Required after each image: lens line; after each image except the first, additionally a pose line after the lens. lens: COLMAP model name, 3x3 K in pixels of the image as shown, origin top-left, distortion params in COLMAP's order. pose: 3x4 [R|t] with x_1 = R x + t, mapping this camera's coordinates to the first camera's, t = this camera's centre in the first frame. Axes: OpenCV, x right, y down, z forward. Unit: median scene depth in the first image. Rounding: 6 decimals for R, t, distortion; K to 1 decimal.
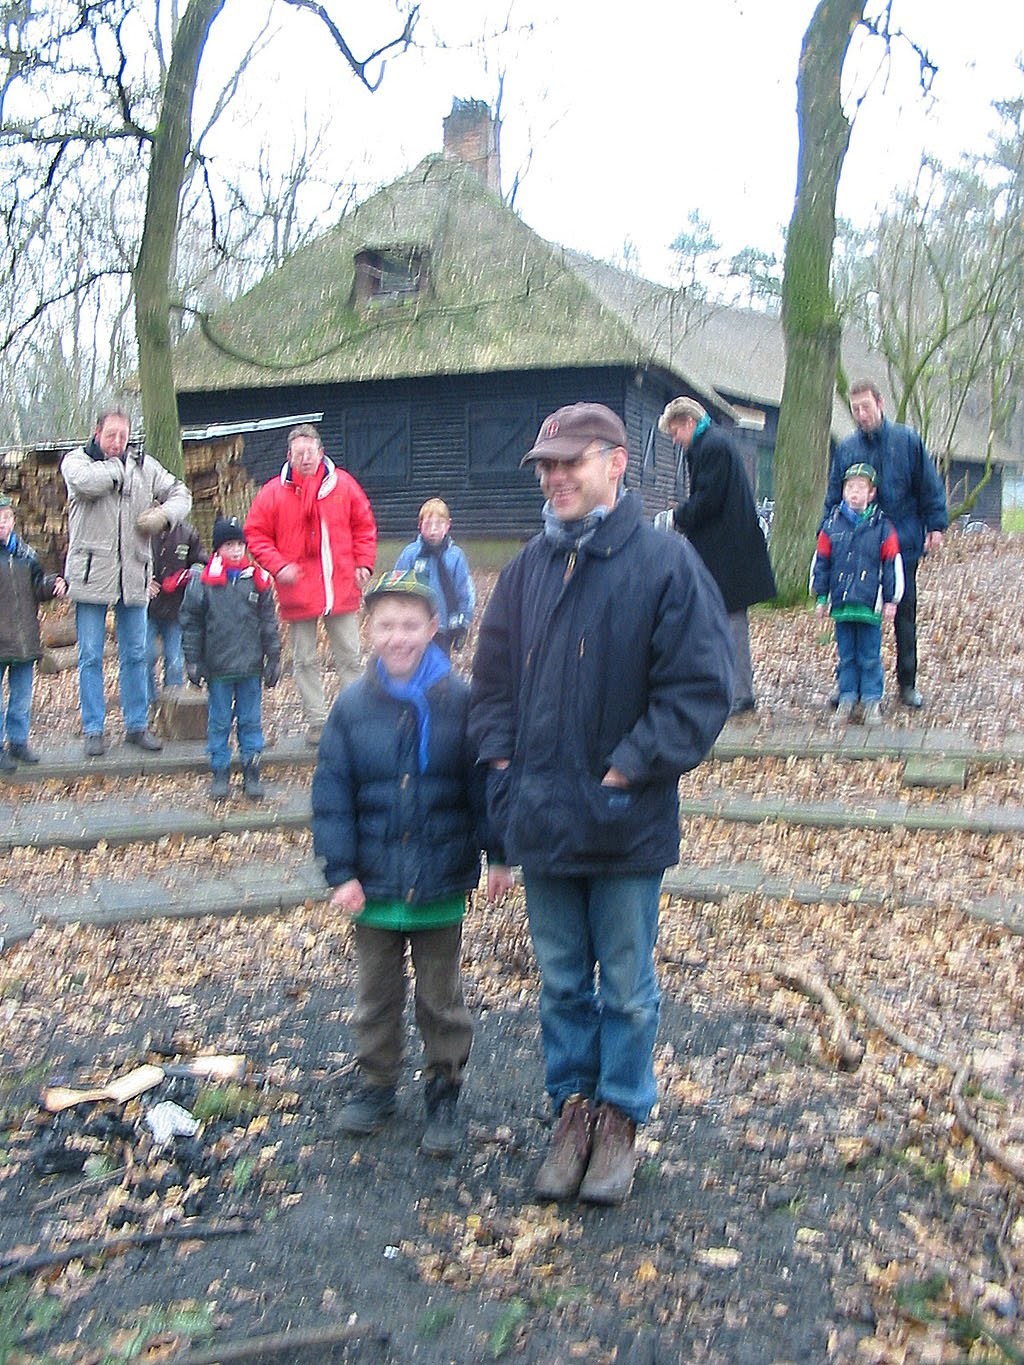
lens RADIAL K [[1498.2, 0, 512.0], [0, 1498.2, 682.5], [0, 0, 1]] dist [-0.169189, 0.231202]
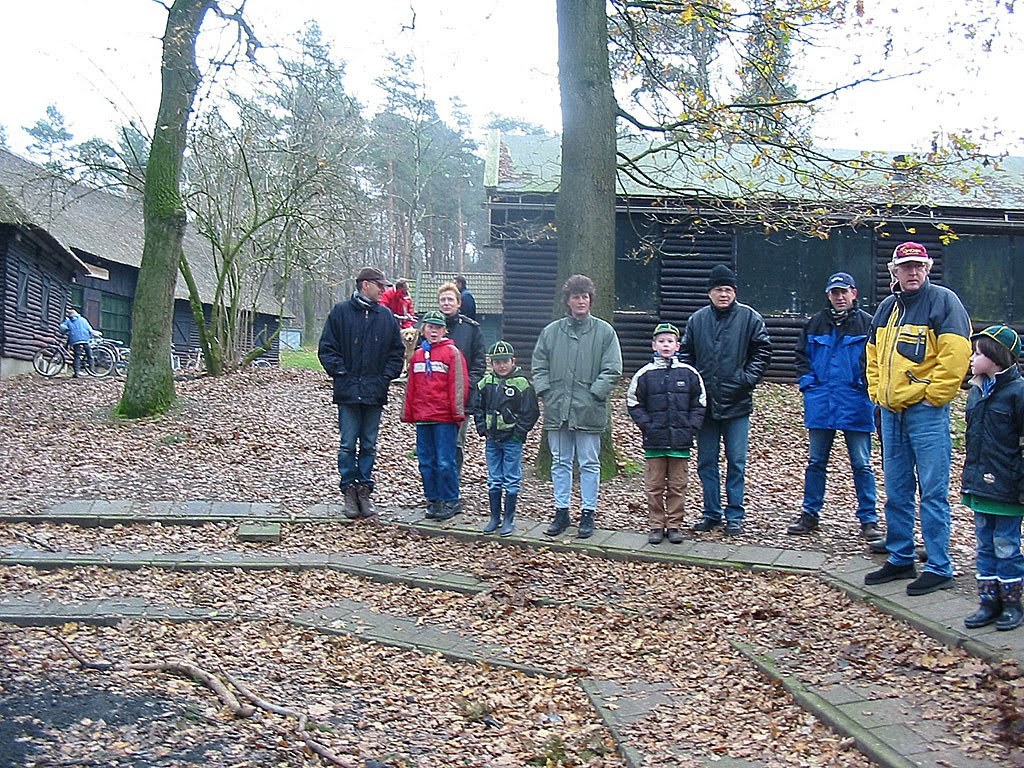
lens RADIAL K [[1123.9, 0, 512.0], [0, 1123.9, 384.0], [0, 0, 1]] dist [-0.169189, 0.231202]
pose [[0.860050, 0.039618, 0.508669, -0.075054], [0.001974, 0.996715, -0.080967, 0.006495], [-0.510206, 0.070640, 0.857146, -0.093177]]
